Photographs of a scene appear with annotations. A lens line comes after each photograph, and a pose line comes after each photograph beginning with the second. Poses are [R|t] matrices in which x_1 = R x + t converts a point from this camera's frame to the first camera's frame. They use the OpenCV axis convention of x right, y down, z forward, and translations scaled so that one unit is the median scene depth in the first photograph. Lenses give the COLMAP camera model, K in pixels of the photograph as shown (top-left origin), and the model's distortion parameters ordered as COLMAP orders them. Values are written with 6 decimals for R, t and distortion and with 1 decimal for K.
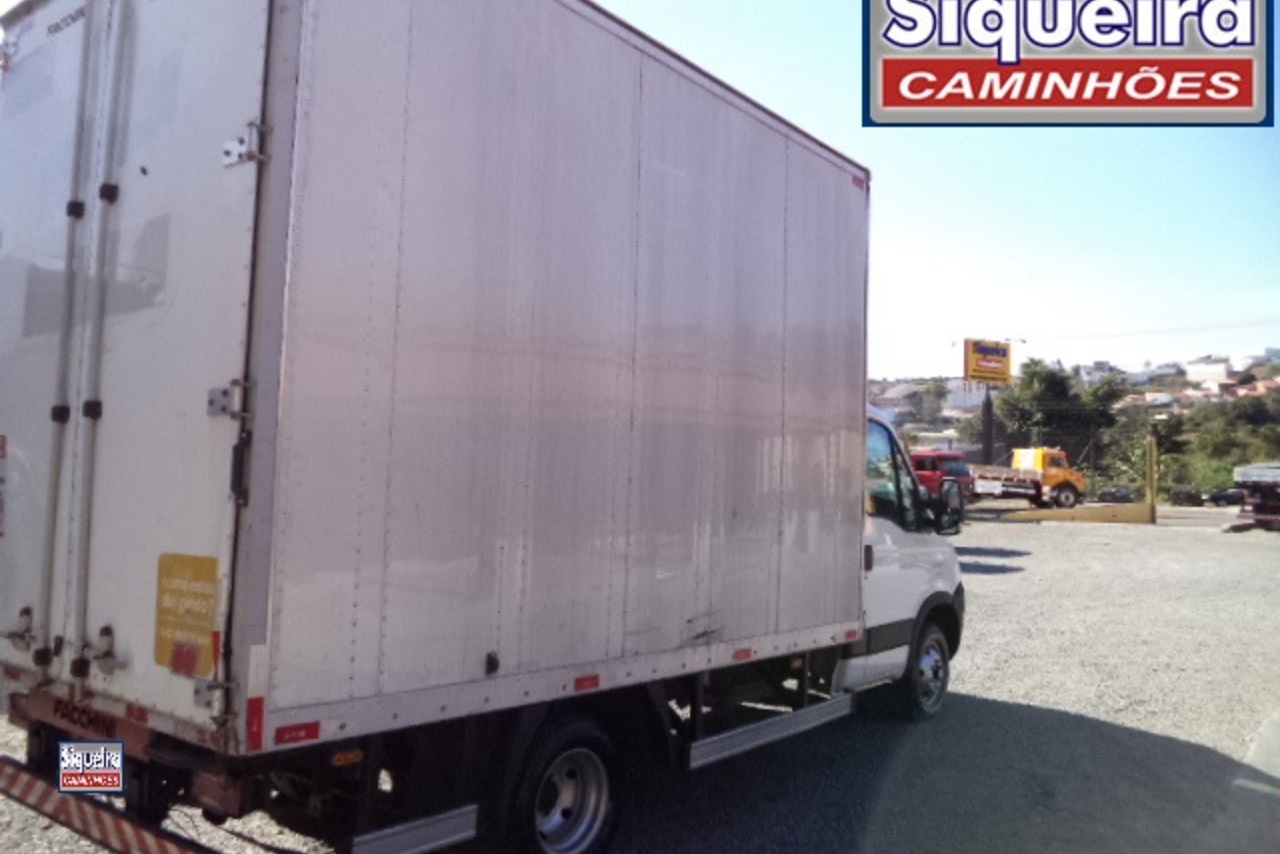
lens RADIAL K [[1045.2, 0, 640.6], [0, 1045.2, 400.0], [0, 0, 1]] dist [-0.032619, -0.003277]
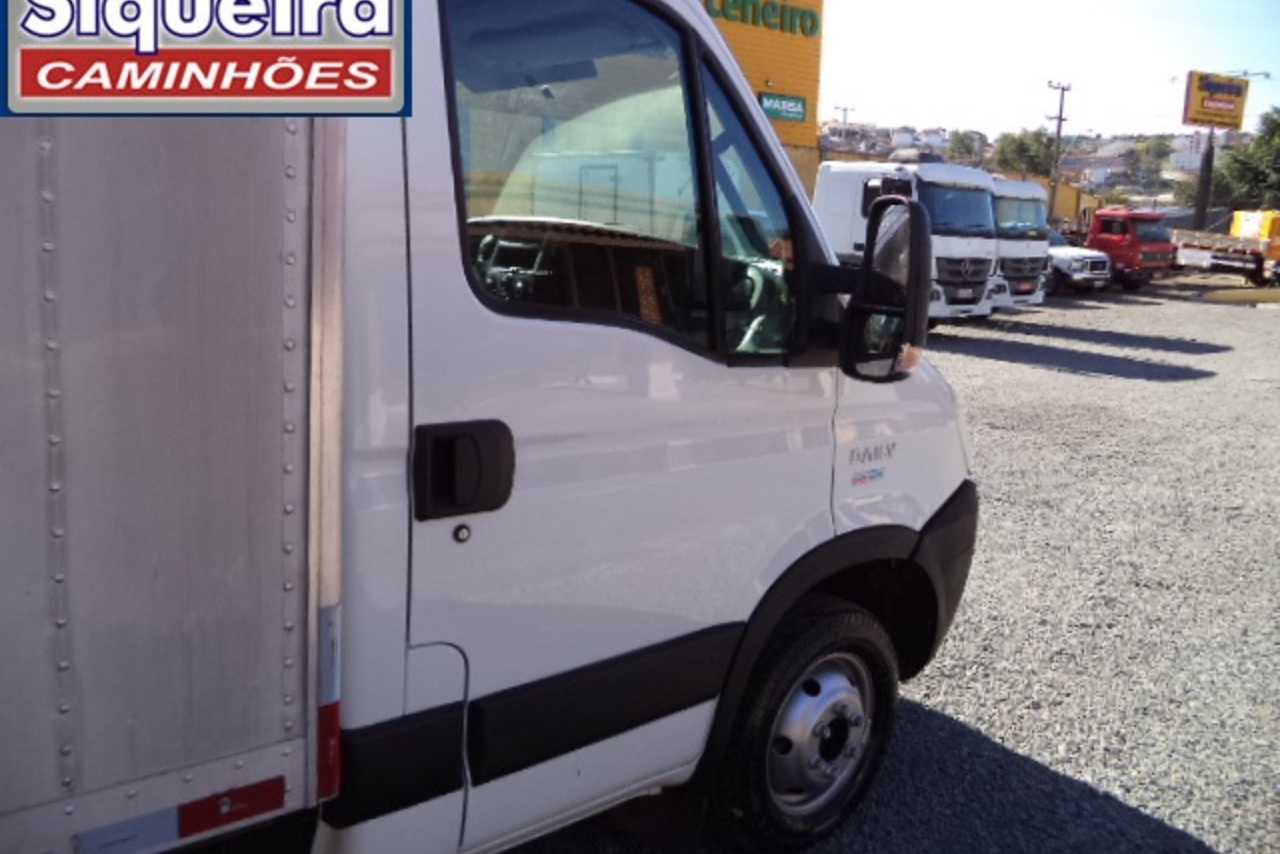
lens RADIAL K [[1045.2, 0, 640.6], [0, 1045.2, 400.0], [0, 0, 1]] dist [-0.032619, -0.003277]
pose [[0.984009, 0.056135, -0.169039, 0.044727], [-0.015798, 0.972805, 0.231087, 0.010133], [0.177414, -0.224721, 0.958136, 0.108745]]
